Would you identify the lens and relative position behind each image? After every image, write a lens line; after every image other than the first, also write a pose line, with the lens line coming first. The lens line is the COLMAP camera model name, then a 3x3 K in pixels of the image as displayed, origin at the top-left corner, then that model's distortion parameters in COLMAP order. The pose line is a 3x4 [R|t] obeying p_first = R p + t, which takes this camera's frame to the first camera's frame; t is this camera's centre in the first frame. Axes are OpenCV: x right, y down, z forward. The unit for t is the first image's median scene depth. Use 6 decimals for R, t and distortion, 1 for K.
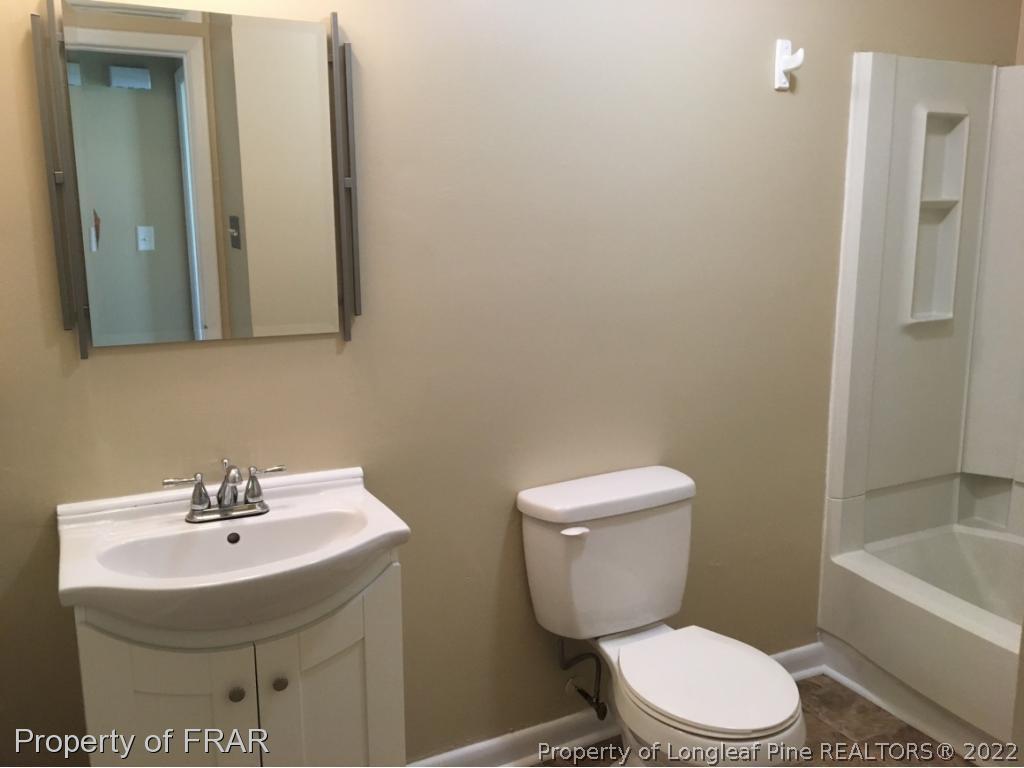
lens RADIAL K [[856.8, 0, 512.6], [0, 856.8, 382.5], [0, 0, 1]] dist [0.067517, -0.079065]
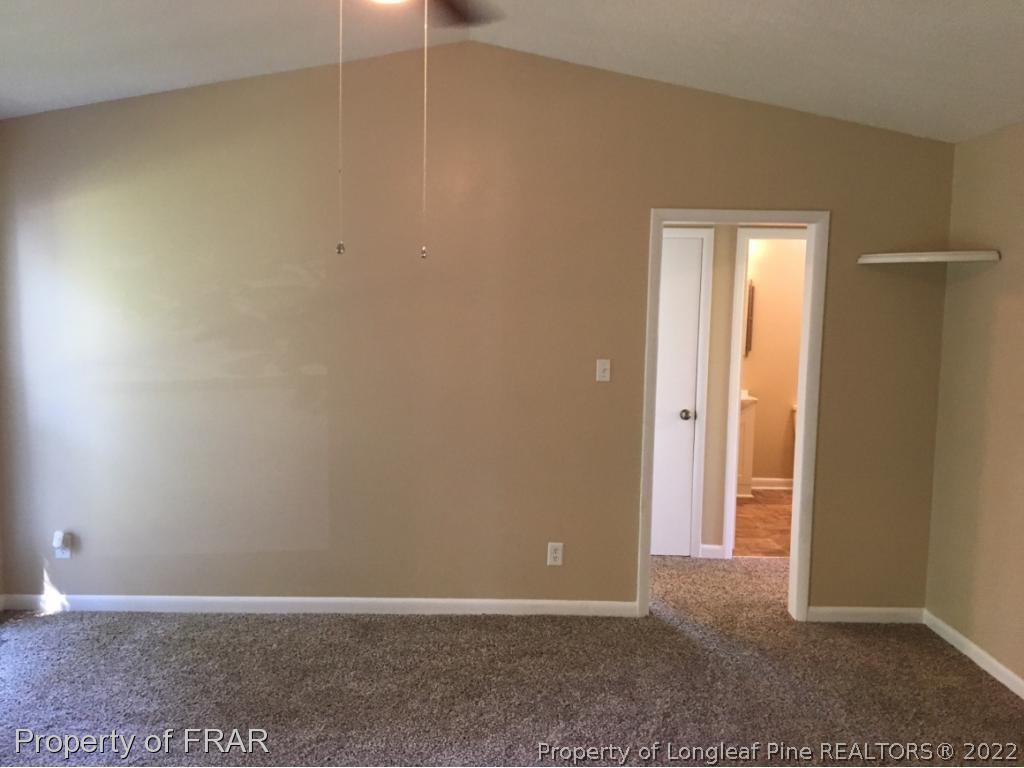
lens RADIAL K [[856.8, 0, 510.6], [0, 856.8, 382.0], [0, 0, 1]] dist [0.067517, -0.079065]
pose [[0.897553, 0.064967, -0.436093, 0.585128], [-0.108488, 0.991217, -0.075621, 0.490611], [0.427350, 0.115184, 0.896719, -3.104069]]
